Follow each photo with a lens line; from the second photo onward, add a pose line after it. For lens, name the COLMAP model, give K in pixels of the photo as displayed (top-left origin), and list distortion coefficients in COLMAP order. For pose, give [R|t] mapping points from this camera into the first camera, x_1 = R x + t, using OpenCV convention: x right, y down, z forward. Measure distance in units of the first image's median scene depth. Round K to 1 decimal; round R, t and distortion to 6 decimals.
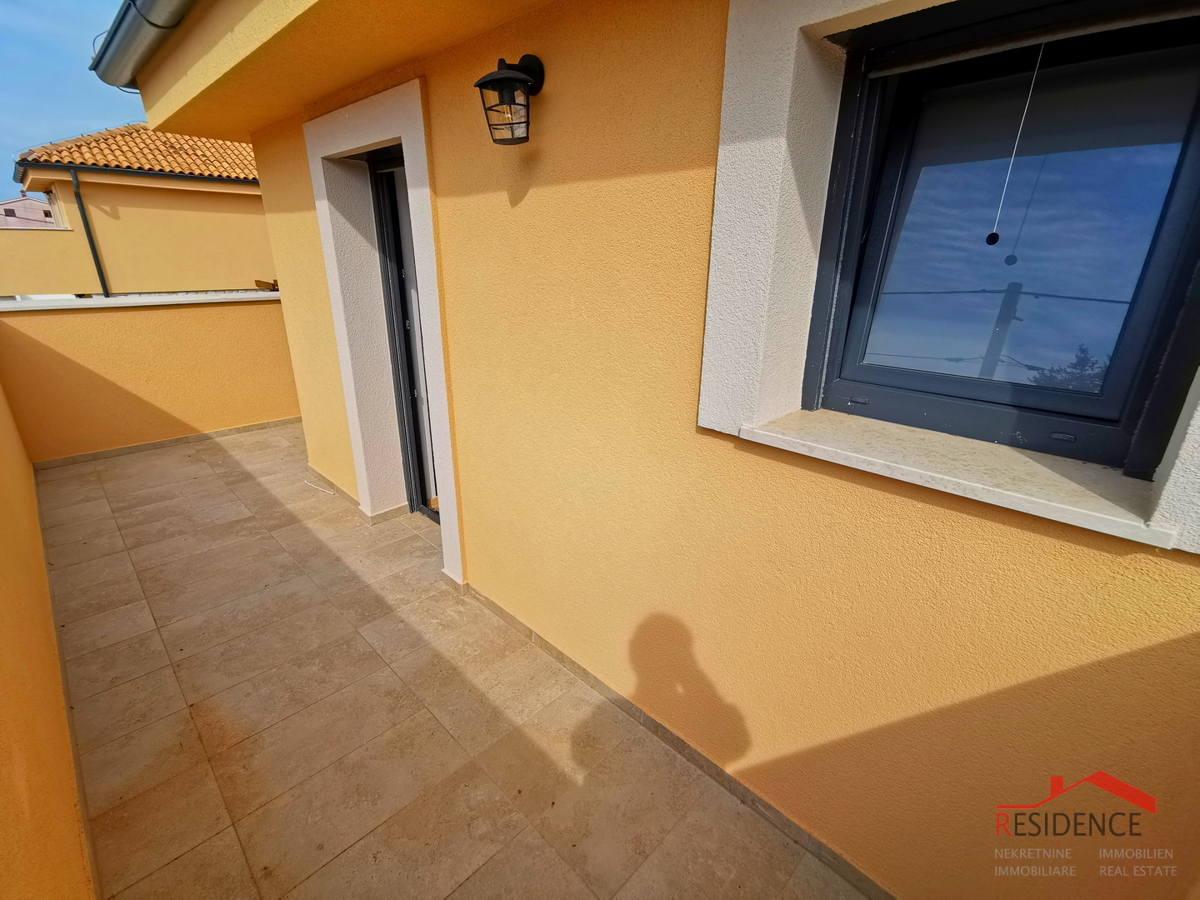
lens RADIAL K [[552.5, 0, 592.4], [0, 552.5, 447.4], [0, 0, 1]] dist [-0.009418, 0.009303]
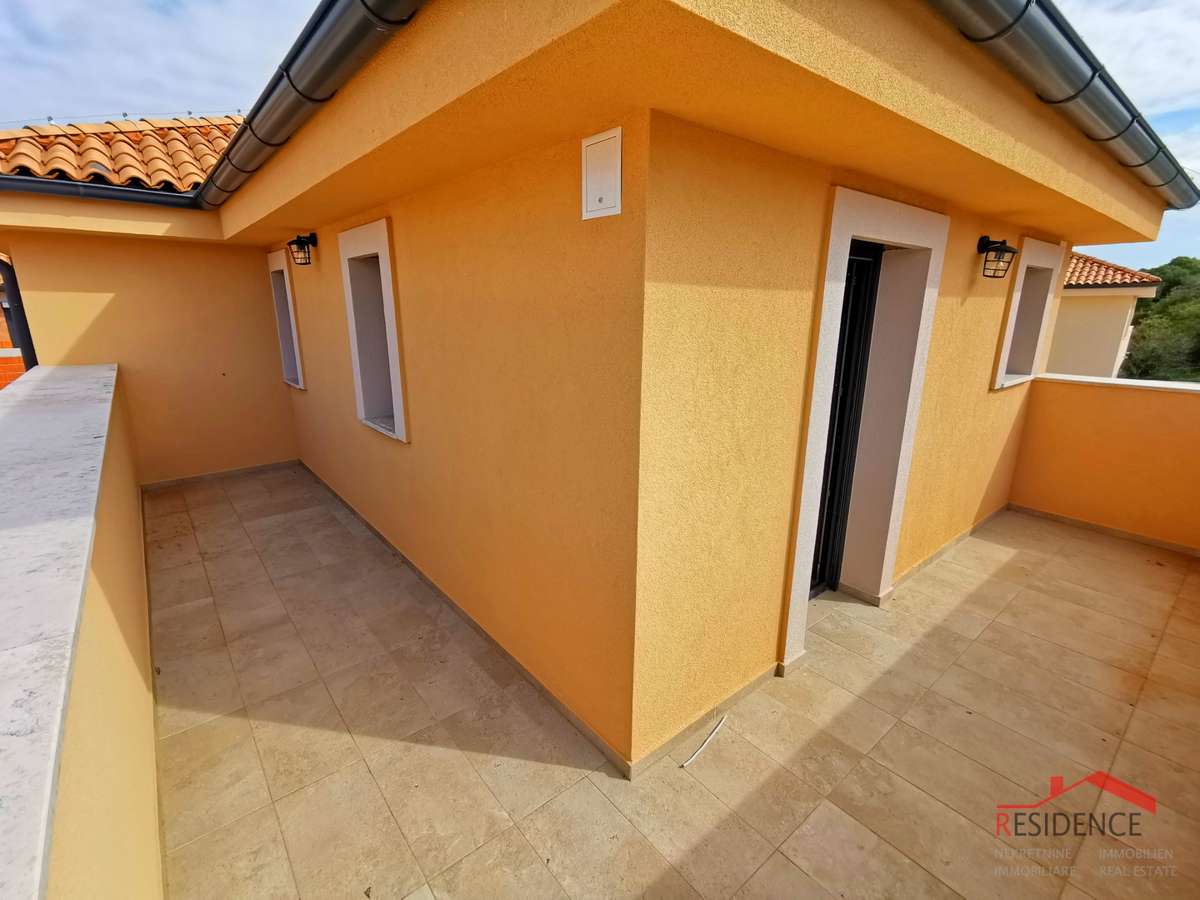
lens RADIAL K [[552.5, 0, 595.0], [0, 552.5, 454.7], [0, 0, 1]] dist [-0.009418, 0.009303]
pose [[0.093995, -0.259155, 0.961251, -1.449486], [0.350054, 0.912476, 0.211776, -0.542446], [-0.932002, 0.316584, 0.176486, 1.332752]]
